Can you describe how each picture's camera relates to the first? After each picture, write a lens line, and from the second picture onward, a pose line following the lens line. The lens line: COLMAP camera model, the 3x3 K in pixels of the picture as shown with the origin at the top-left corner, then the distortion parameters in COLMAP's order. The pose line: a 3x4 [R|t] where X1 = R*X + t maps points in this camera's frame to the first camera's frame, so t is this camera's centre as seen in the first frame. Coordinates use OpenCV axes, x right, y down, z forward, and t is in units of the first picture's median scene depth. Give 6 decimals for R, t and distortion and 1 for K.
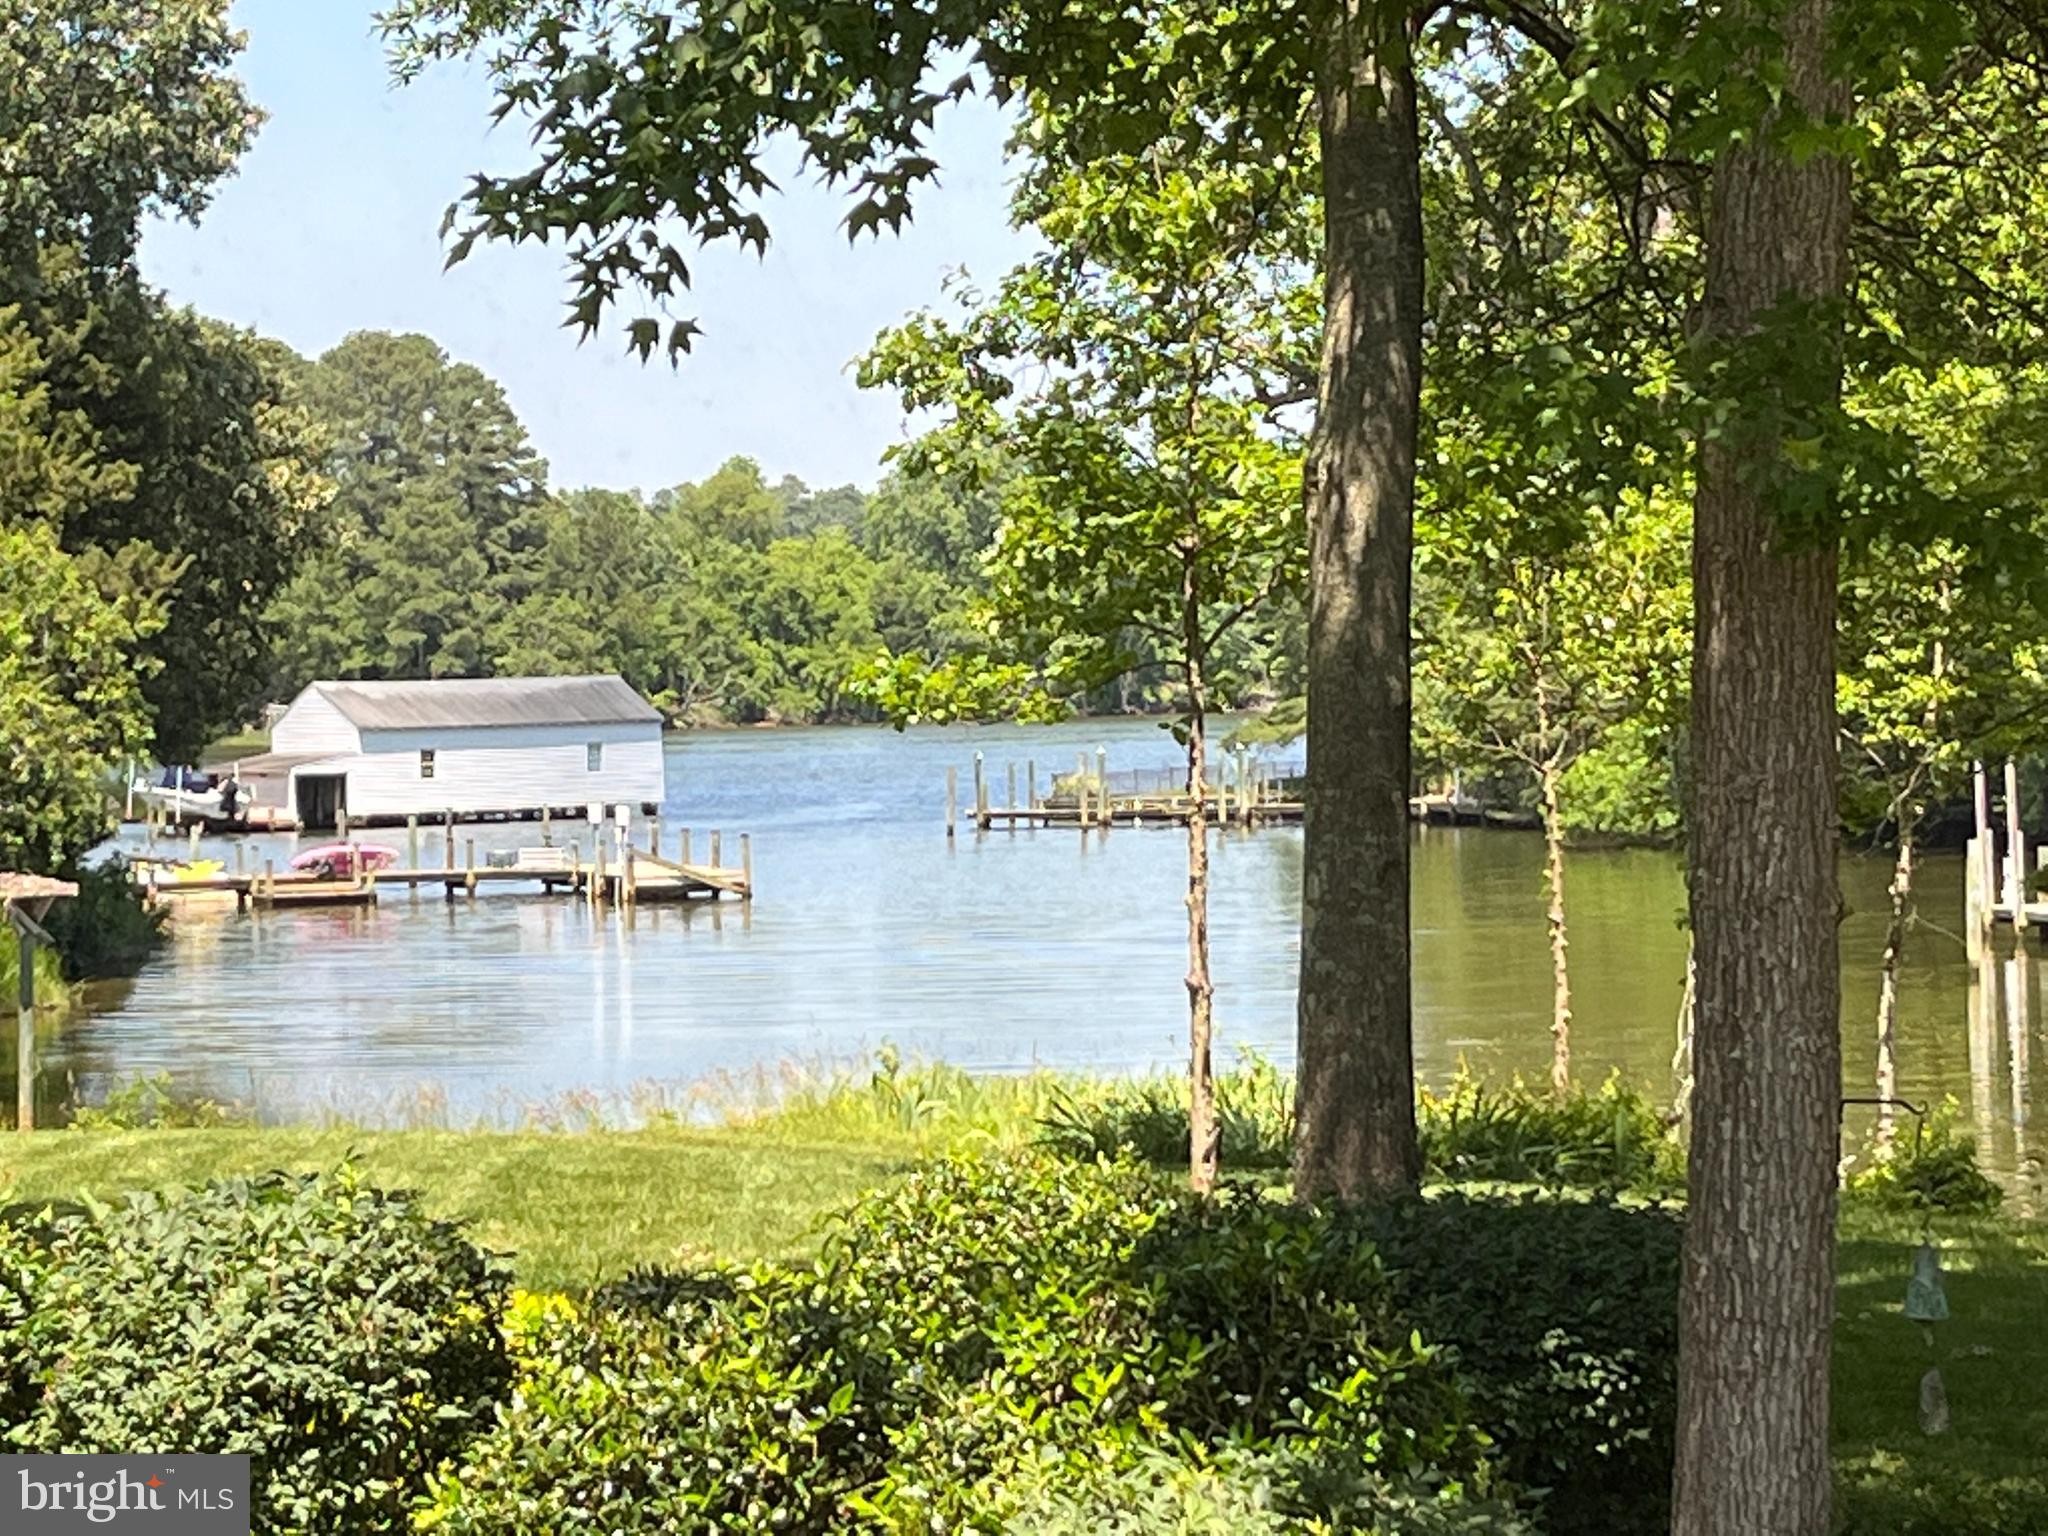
lens RADIAL K [[6080.5, 0, 1024.0], [0, 6080.5, 768.0], [0, 0, 1]] dist [-0.016472, -0.380485]
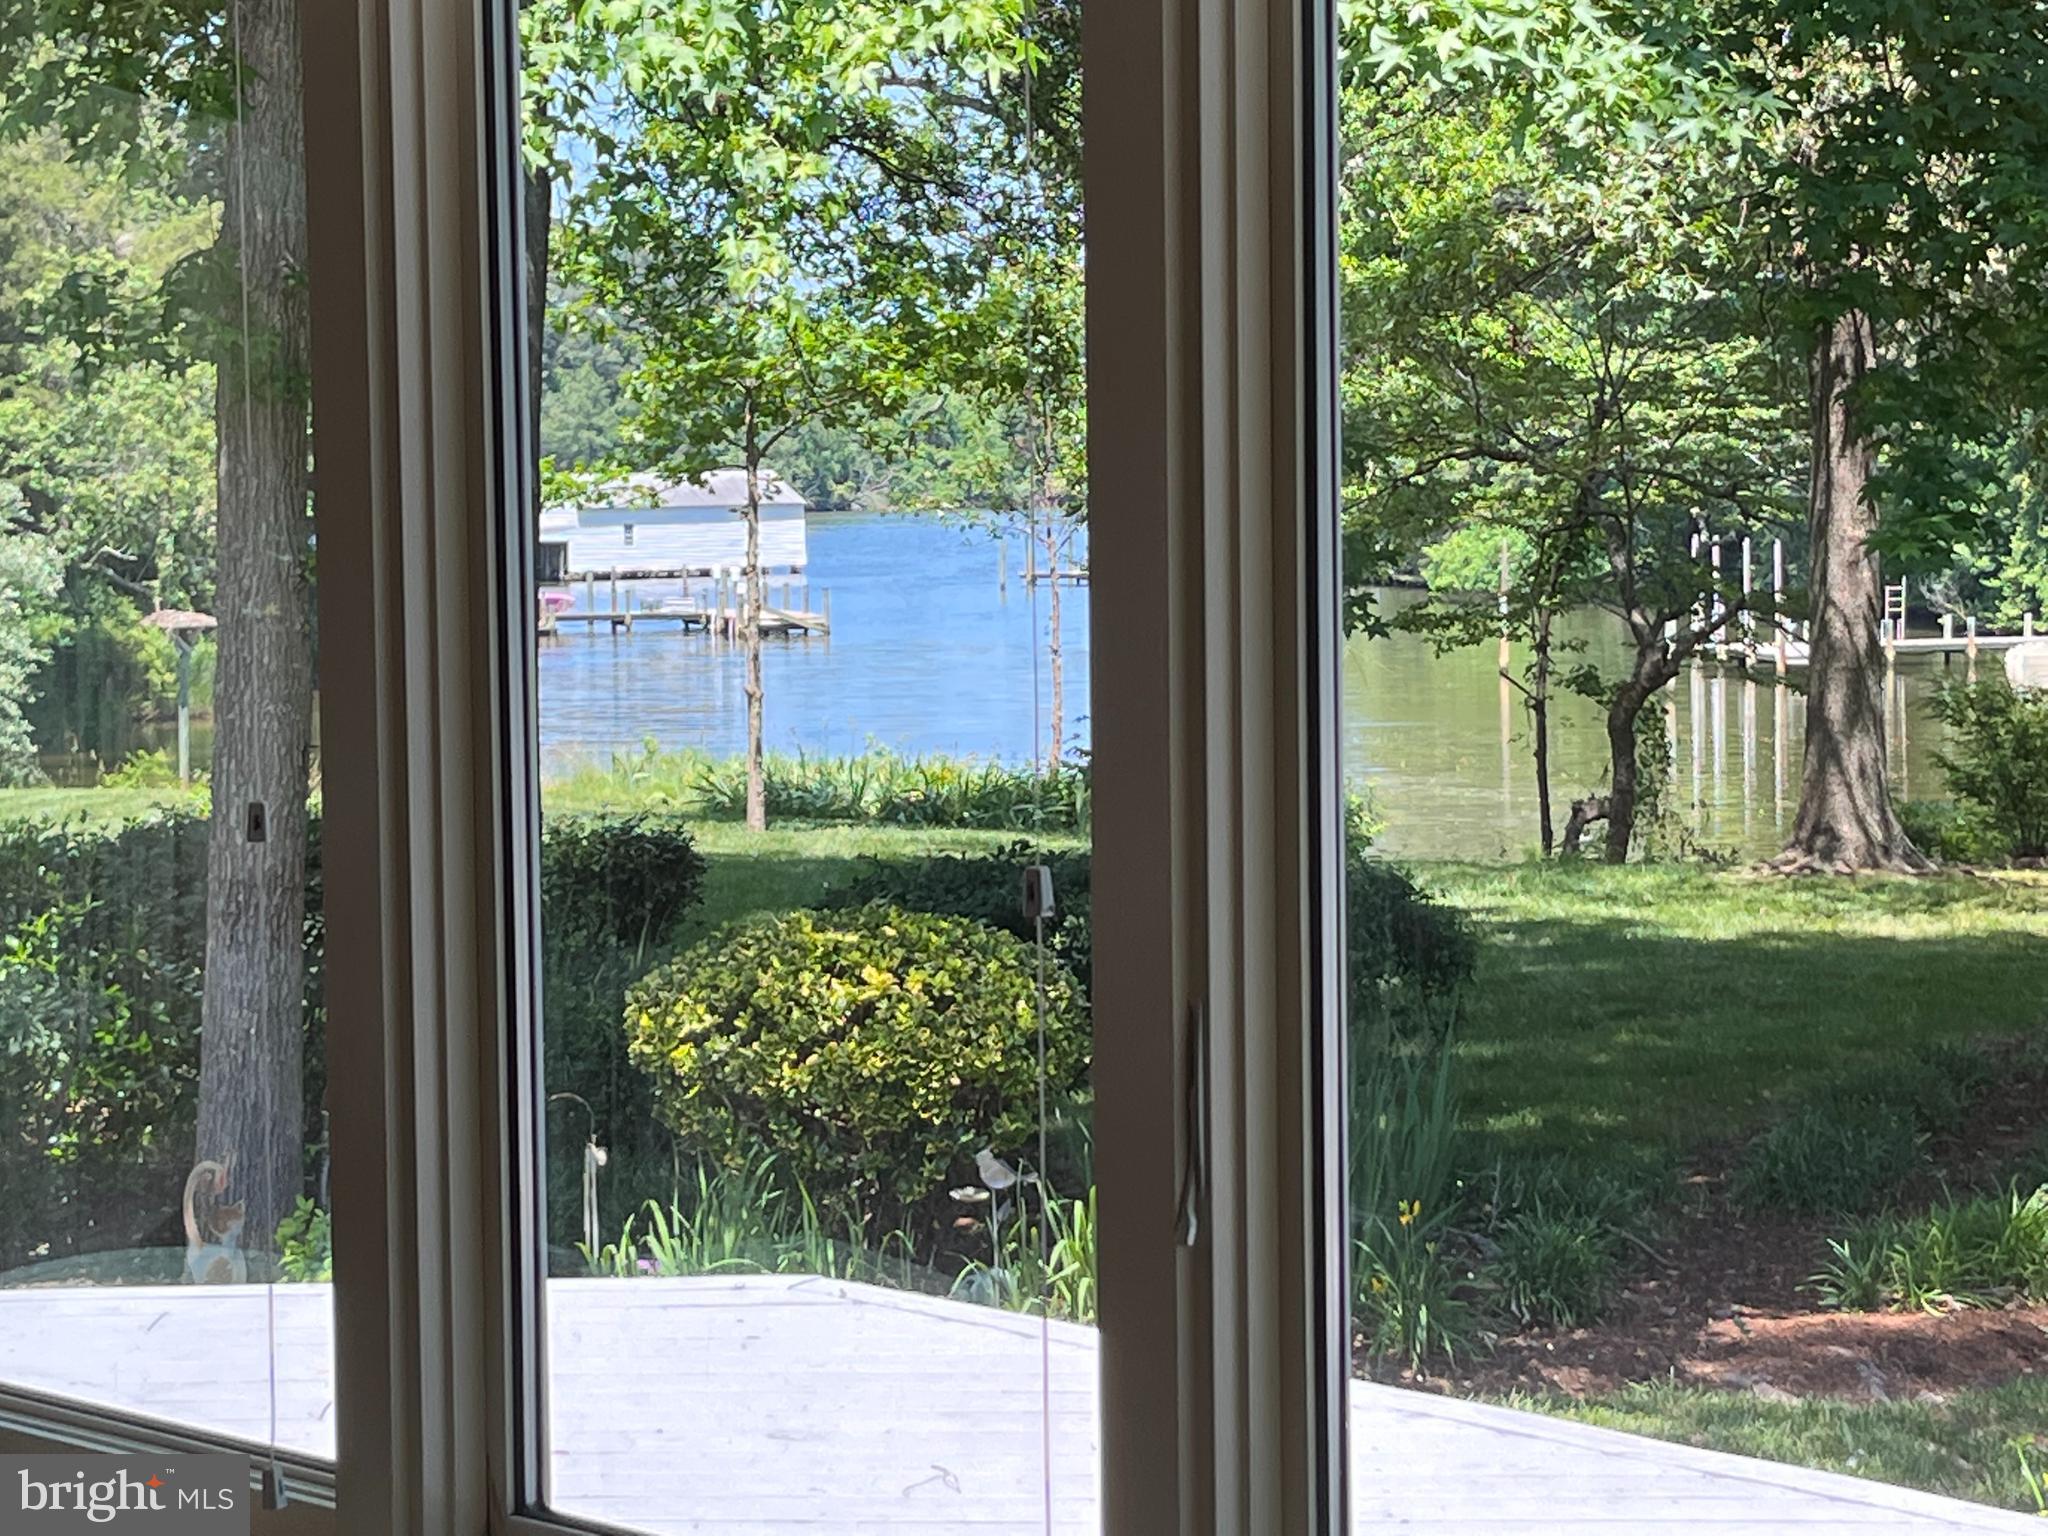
lens RADIAL K [[4508.7, 0, 1024.0], [0, 4508.7, 768.0], [0, 0, 1]] dist [0.213544, -0.163905]
pose [[0.999614, 0.007524, -0.026732, 0.018555], [-0.006169, 0.998710, 0.050404, -0.000071], [0.027077, -0.050219, 0.998371, -0.009646]]
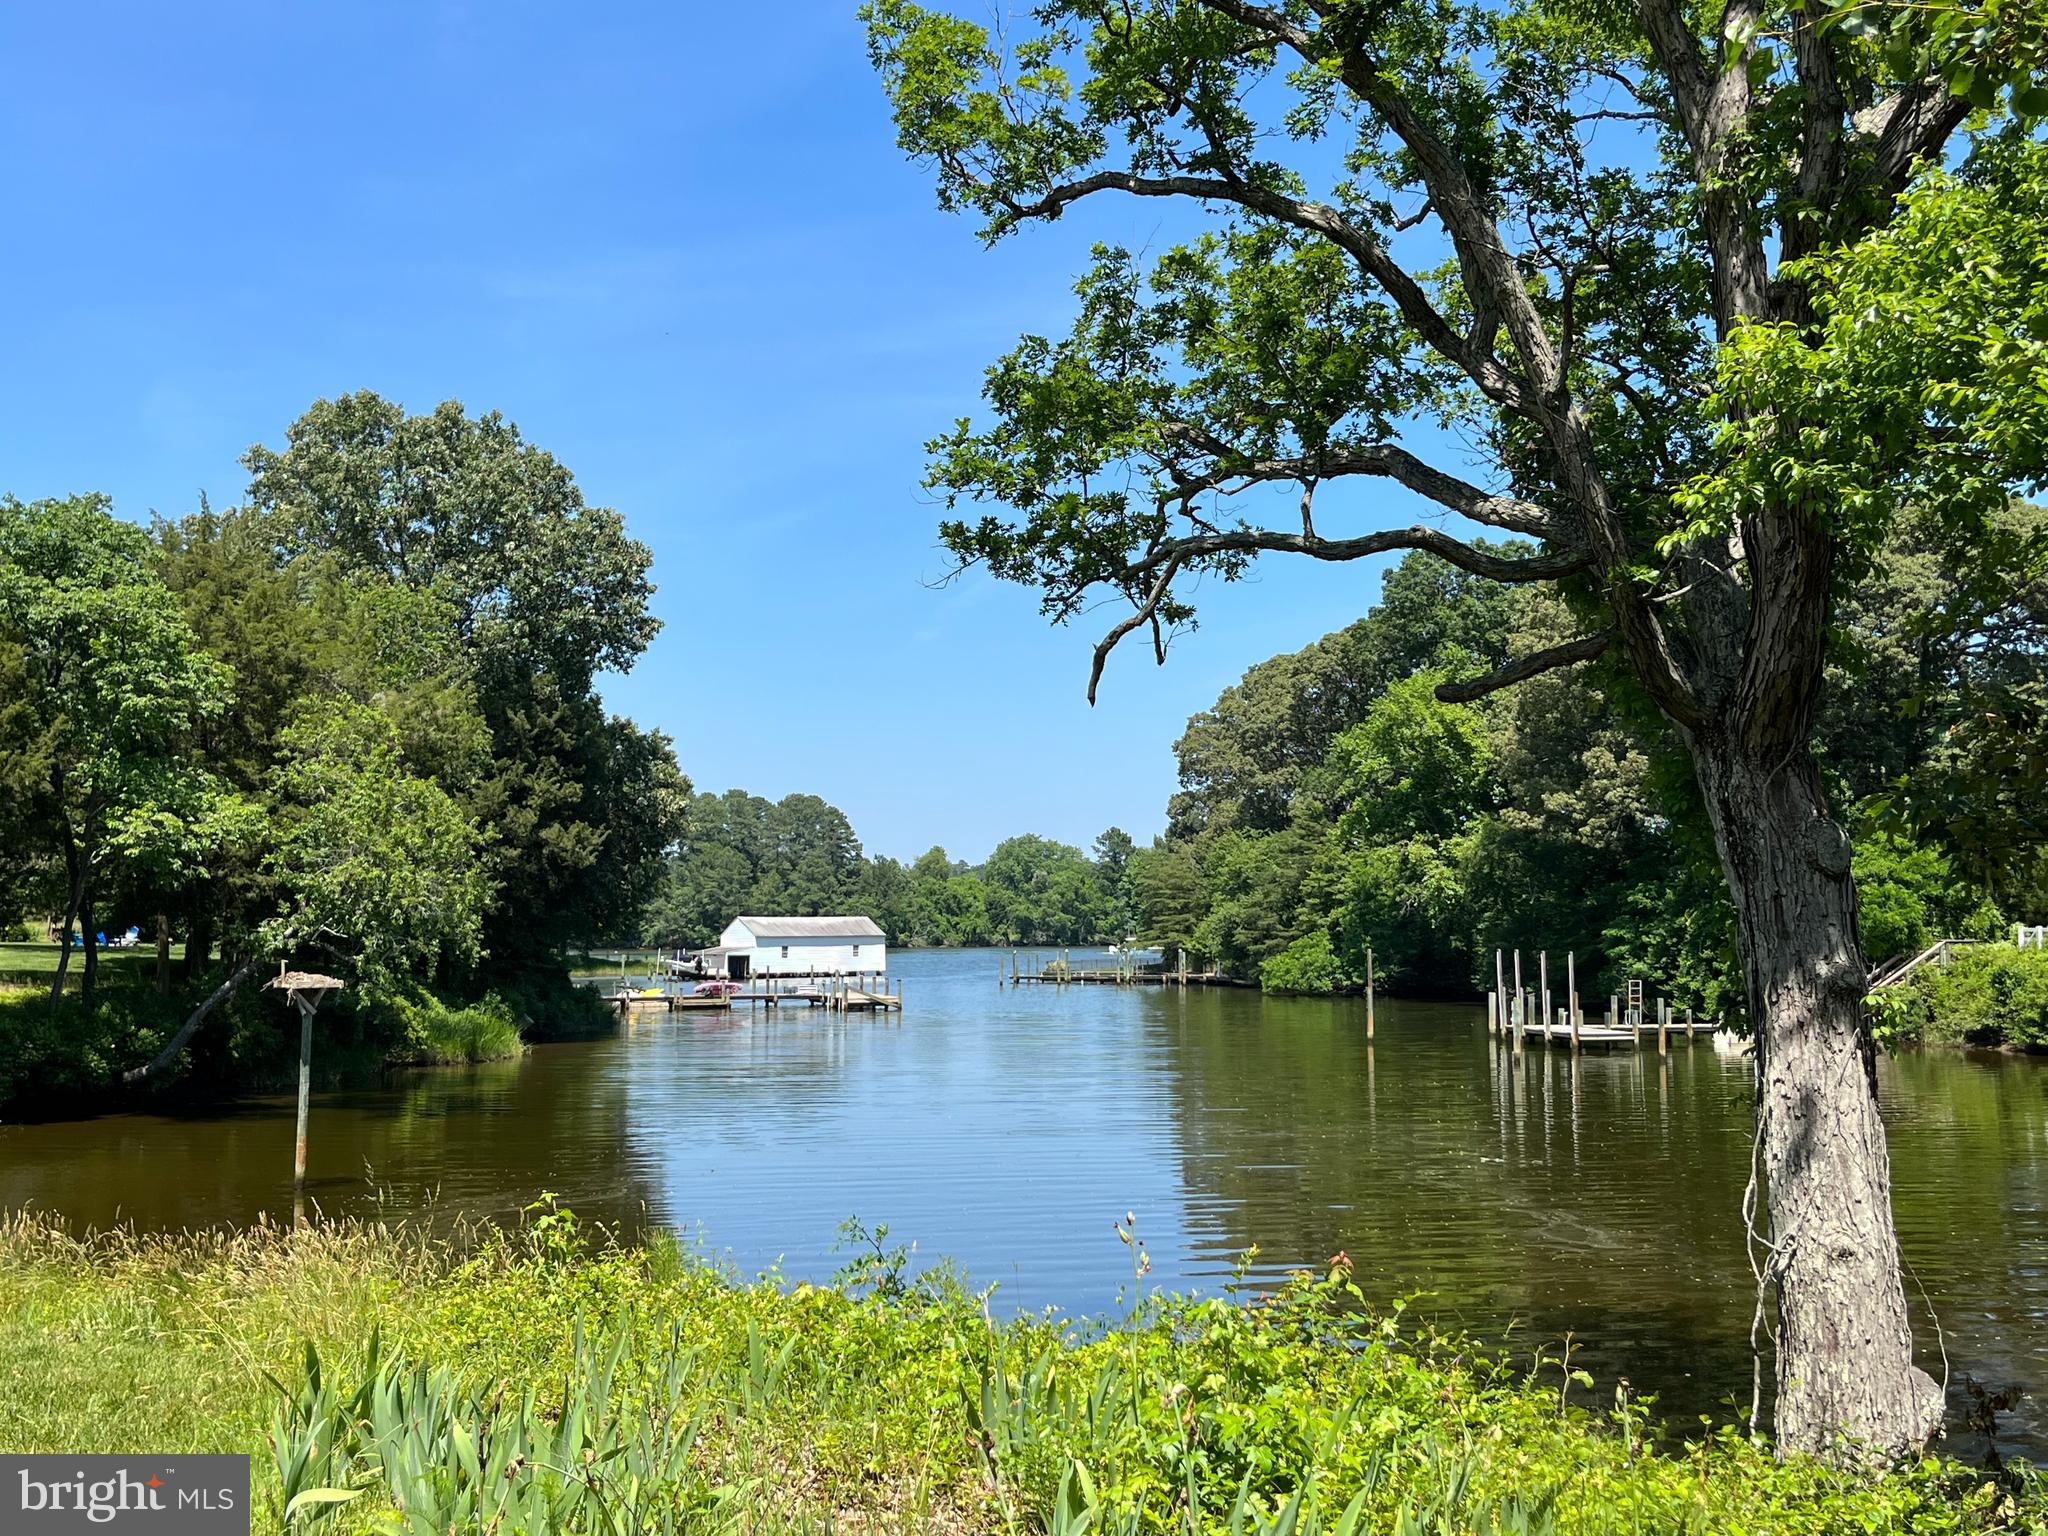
lens RADIAL K [[2158.1, 0, 994.1], [0, 2158.1, 761.3], [0, 0, 1]] dist [0.137428, -0.415702]
pose [[0.999524, 0.017095, -0.025667, 0.004572], [-0.019474, 0.995242, -0.095468, 0.004493], [0.023913, 0.095922, 0.995102, 0.159154]]
